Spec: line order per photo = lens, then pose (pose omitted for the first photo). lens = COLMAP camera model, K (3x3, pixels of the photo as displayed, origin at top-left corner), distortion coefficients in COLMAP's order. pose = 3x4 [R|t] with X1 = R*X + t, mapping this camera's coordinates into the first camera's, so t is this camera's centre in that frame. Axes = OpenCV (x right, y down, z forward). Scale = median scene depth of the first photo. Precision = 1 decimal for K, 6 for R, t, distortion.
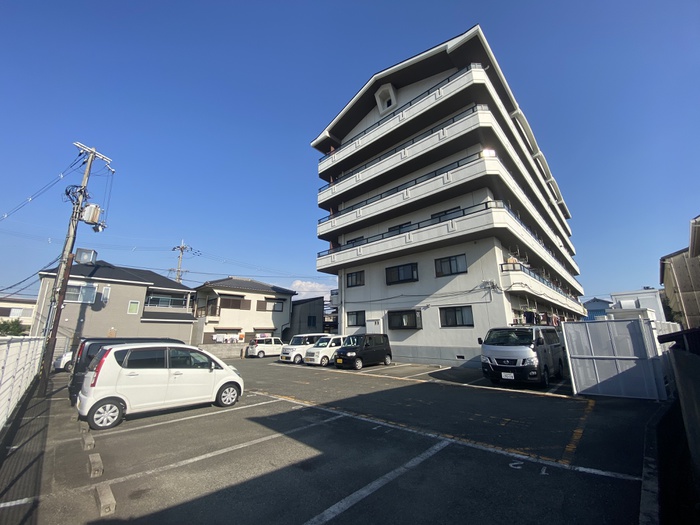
lens RADIAL K [[284.3, 0, 350.0], [0, 284.3, 262.5], [0, 0, 1]] dist [0.038891, -0.027051]
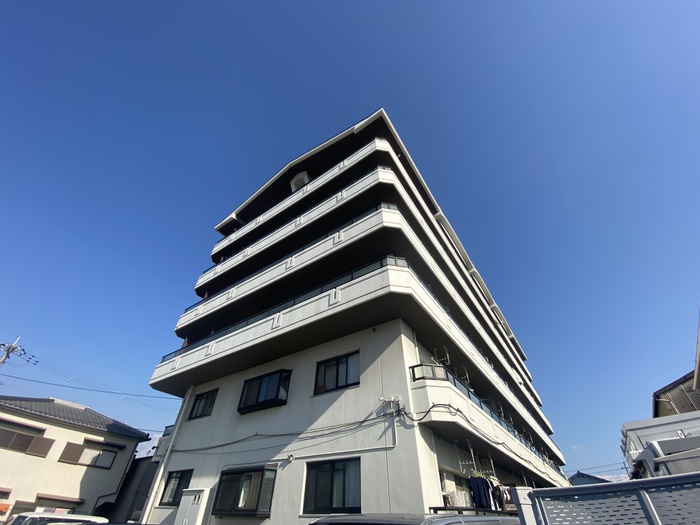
lens RADIAL K [[284.3, 0, 350.0], [0, 284.3, 262.5], [0, 0, 1]] dist [0.038891, -0.027051]
pose [[0.990277, 0.109380, 0.085945, 0.286571], [-0.056406, 0.880504, -0.470670, 0.079343], [-0.127157, 0.461246, 0.878113, 0.373861]]
